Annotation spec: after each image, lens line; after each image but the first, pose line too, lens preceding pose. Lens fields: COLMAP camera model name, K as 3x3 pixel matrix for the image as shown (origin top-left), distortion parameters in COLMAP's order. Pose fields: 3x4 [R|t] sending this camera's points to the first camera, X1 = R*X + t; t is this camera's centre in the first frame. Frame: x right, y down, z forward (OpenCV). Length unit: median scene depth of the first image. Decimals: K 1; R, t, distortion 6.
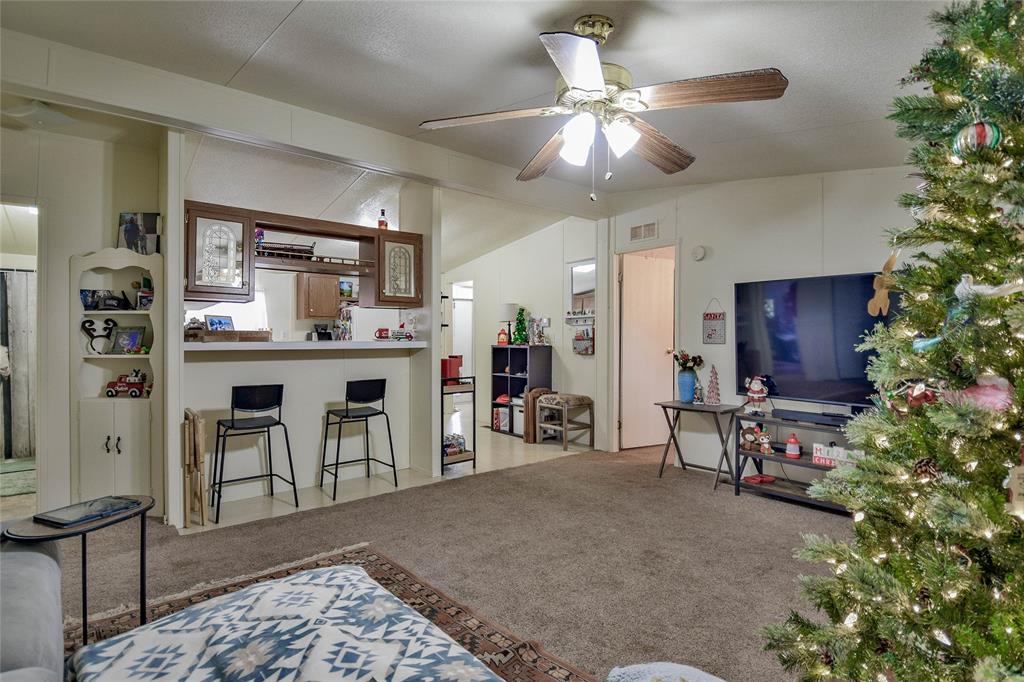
lens RADIAL K [[510.7, 0, 507.3], [0, 510.7, 334.0], [0, 0, 1]] dist [0.027697, -0.036449]
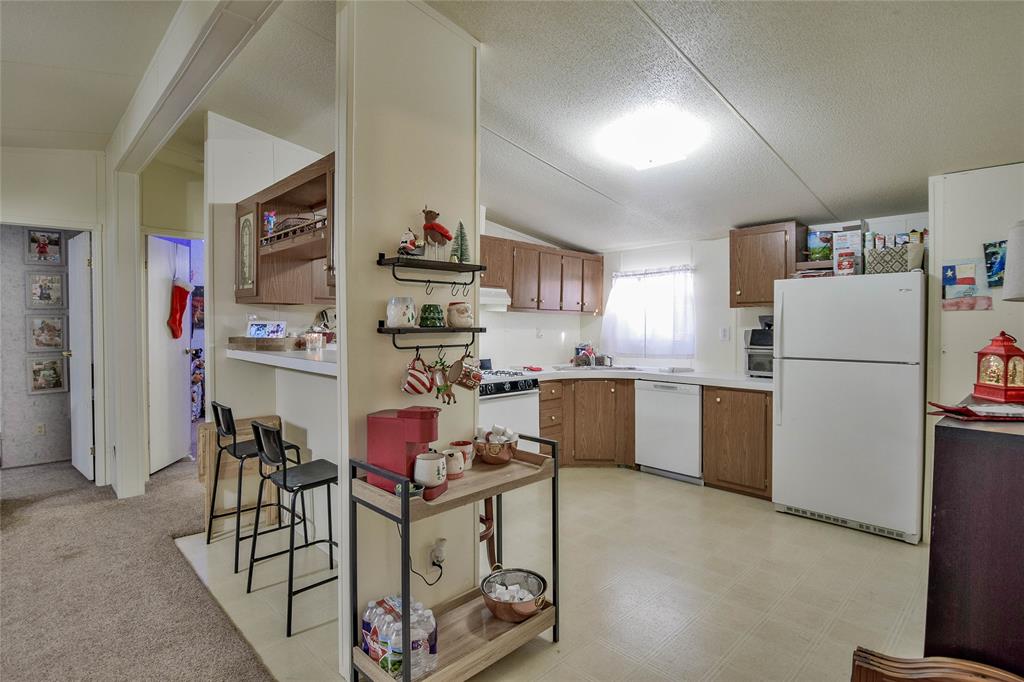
lens RADIAL K [[510.7, 0, 507.3], [0, 510.7, 334.0], [0, 0, 1]] dist [0.027697, -0.036449]
pose [[0.085387, 0.023538, -0.996070, 0.228359], [0.008597, 0.999666, 0.024360, -0.019122], [0.996311, -0.010643, 0.085156, 0.832179]]
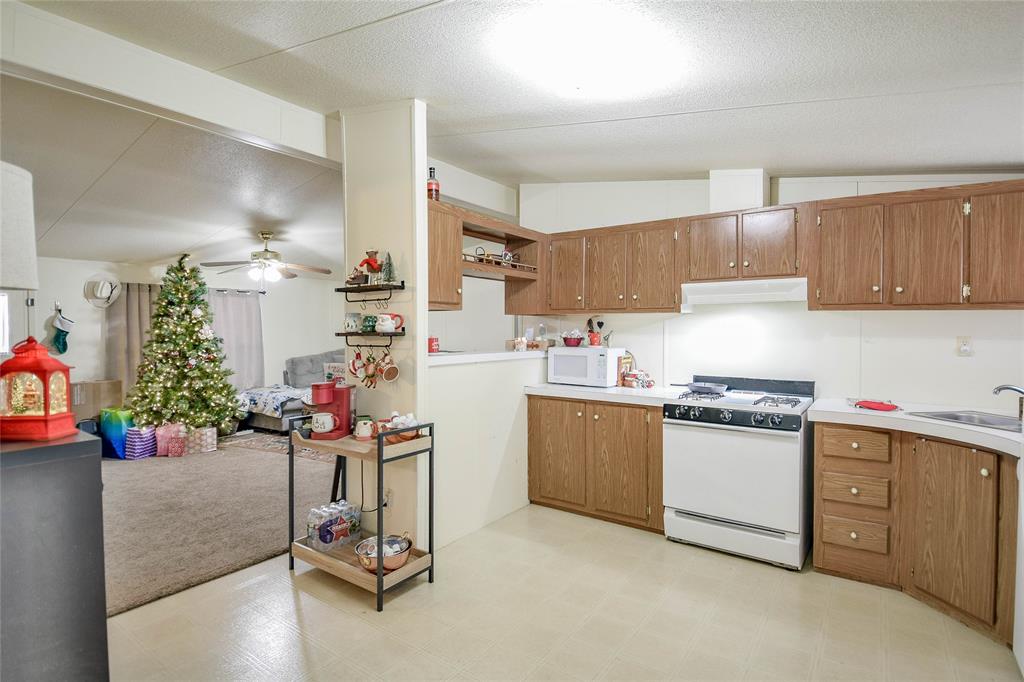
lens RADIAL K [[510.7, 0, 507.3], [0, 510.7, 334.0], [0, 0, 1]] dist [0.027697, -0.036449]
pose [[-0.965413, 0.005450, -0.260668, -0.124847], [0.006727, 0.999969, -0.004005, -0.011023], [0.260638, -0.005620, -0.965420, 1.328800]]
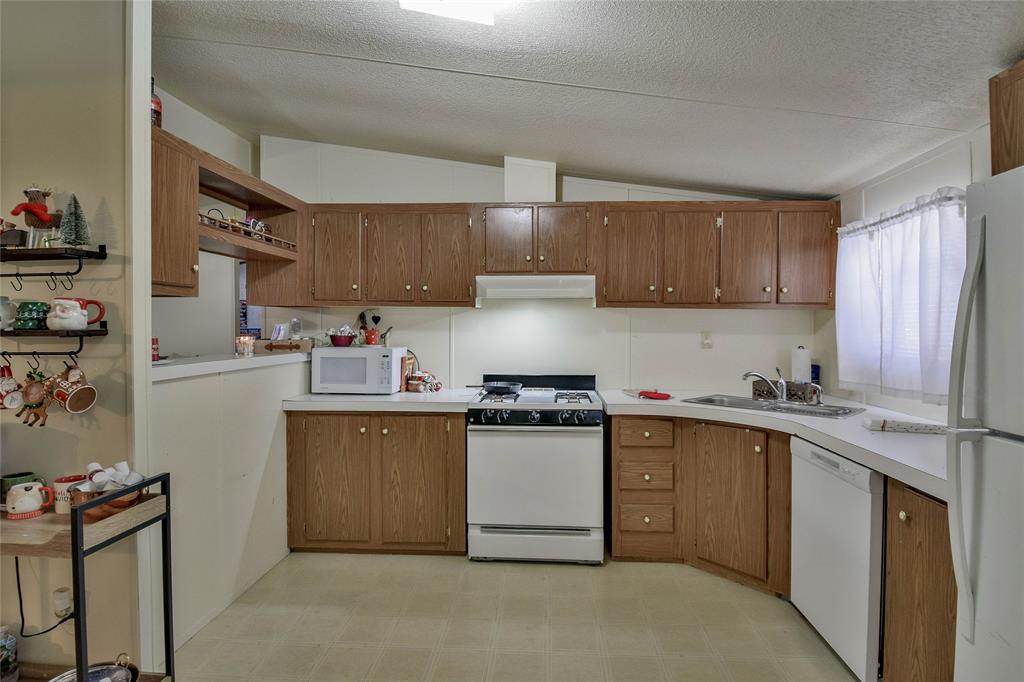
lens RADIAL K [[524.6, 0, 518.9], [0, 524.6, 331.0], [0, 0, 1]] dist [0.033646, -0.043952]
pose [[-0.674010, 0.010471, -0.738648, -0.093014], [0.012152, 0.999921, 0.003086, -0.012563], [0.738623, -0.006896, -0.674084, 1.214904]]
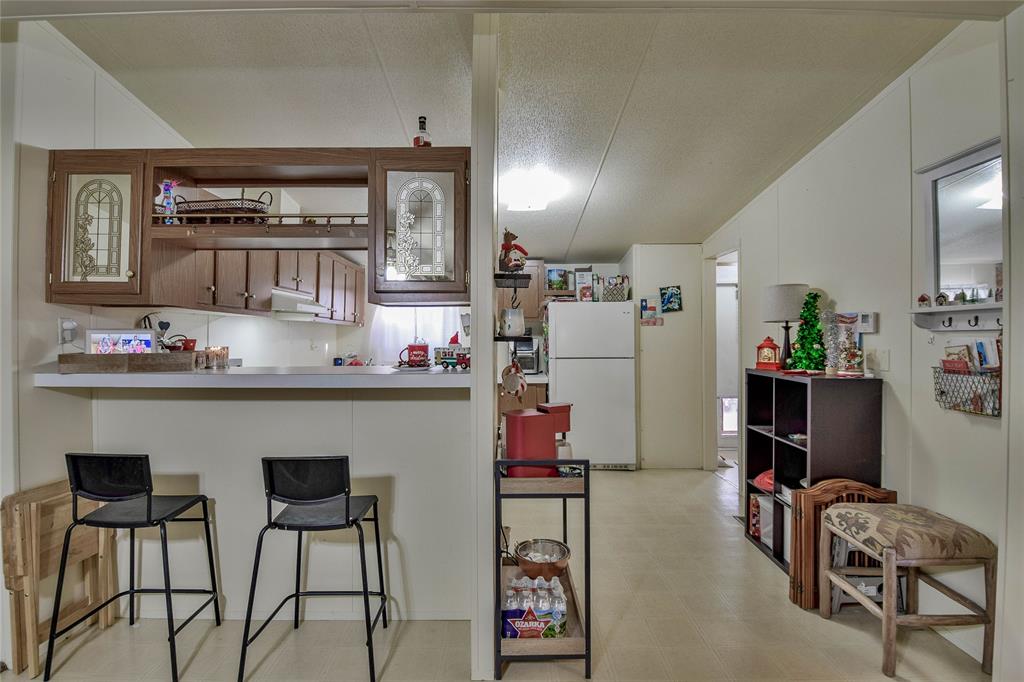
lens RADIAL K [[510.7, 0, 507.3], [0, 510.7, 334.0], [0, 0, 1]] dist [0.027697, -0.036449]
pose [[0.774653, -0.000749, -0.632386, 0.121075], [0.006108, 0.999962, 0.006298, -0.019405], [0.632357, -0.008741, 0.774628, 0.505076]]
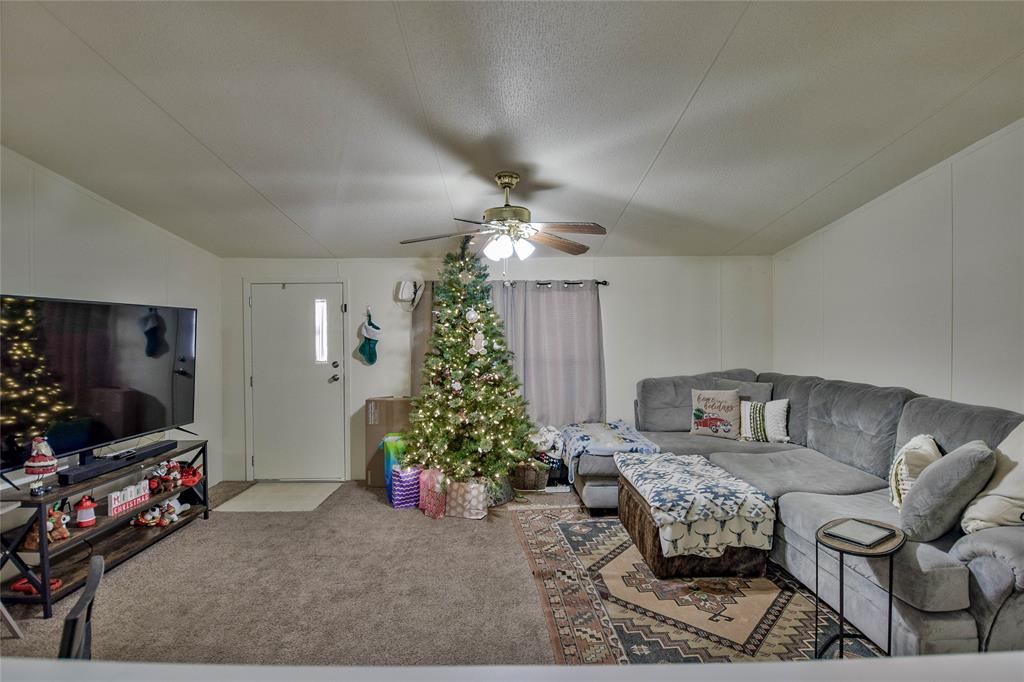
lens RADIAL K [[509.1, 0, 512.1], [0, 509.1, 330.6], [0, 0, 1]] dist [0.034000, -0.040442]
pose [[-0.786797, -0.002685, 0.617206, -0.278011], [-0.004212, 0.999991, -0.001018, -0.039261], [-0.617198, -0.003401, -0.786801, 0.738906]]
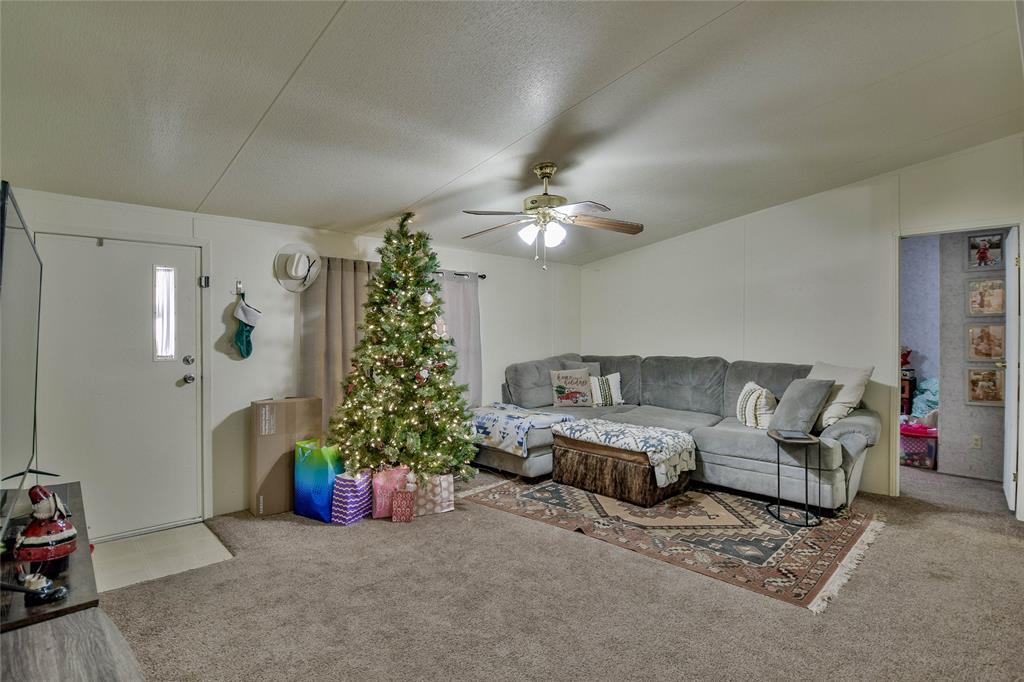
lens RADIAL K [[509.1, 0, 512.1], [0, 509.1, 330.6], [0, 0, 1]] dist [0.034000, -0.040442]
pose [[-0.997277, -0.004951, -0.073577, 0.129303], [-0.003953, 0.999898, -0.013707, -0.011318], [0.073638, -0.013379, -0.997195, 0.883301]]
